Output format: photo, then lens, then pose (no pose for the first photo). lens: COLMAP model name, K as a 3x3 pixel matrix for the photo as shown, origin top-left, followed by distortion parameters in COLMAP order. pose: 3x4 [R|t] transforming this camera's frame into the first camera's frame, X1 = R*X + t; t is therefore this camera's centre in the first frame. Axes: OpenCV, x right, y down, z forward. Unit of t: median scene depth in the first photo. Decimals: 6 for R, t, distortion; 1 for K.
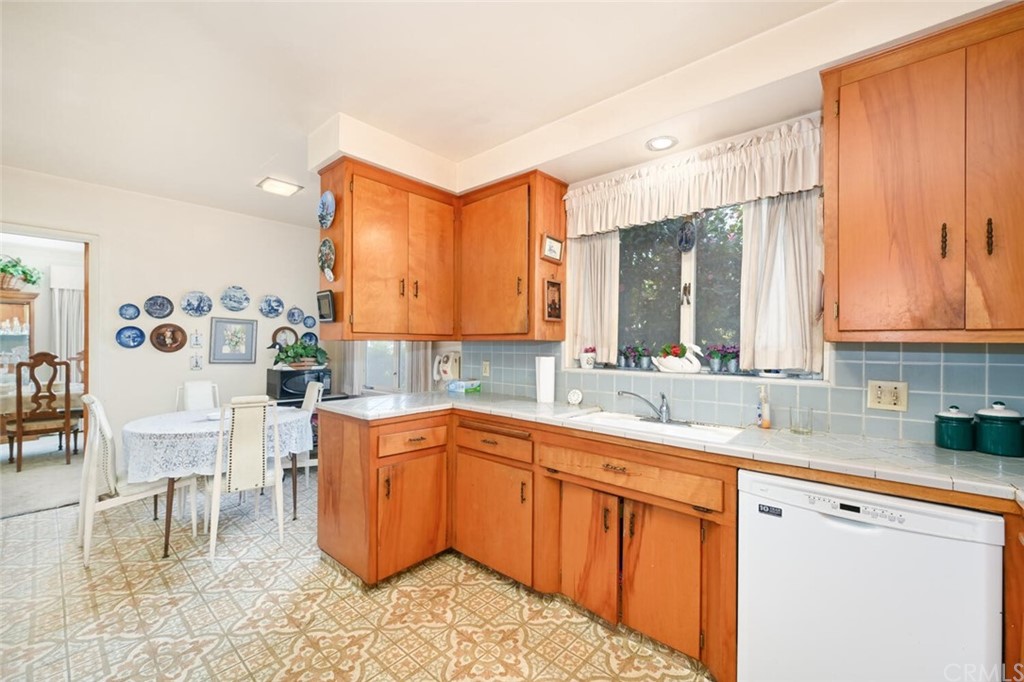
lens RADIAL K [[421.2, 0, 512.0], [0, 421.2, 341.0], [0, 0, 1]] dist [0.000940, -0.007951]
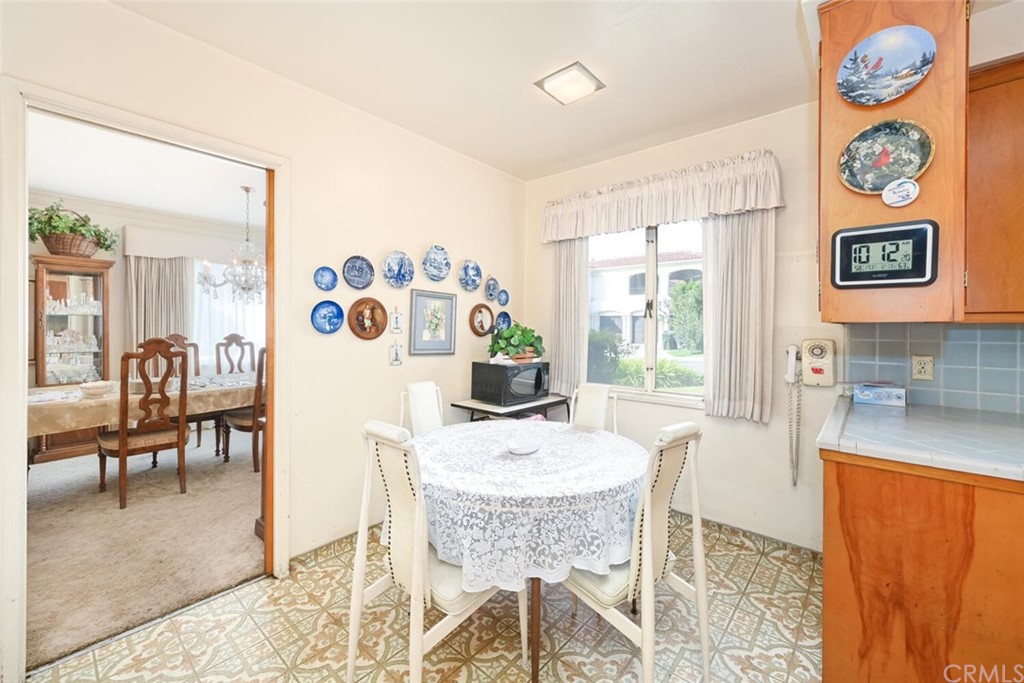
lens RADIAL K [[405.6, 0, 508.3], [0, 405.6, 338.6], [0, 0, 1]] dist [-0.009628, -0.004065]
pose [[0.999830, -0.000089, 0.018415, -0.510974], [-0.000603, 0.999294, 0.037554, 0.000013], [-0.018405, -0.037559, 0.999125, 0.291142]]
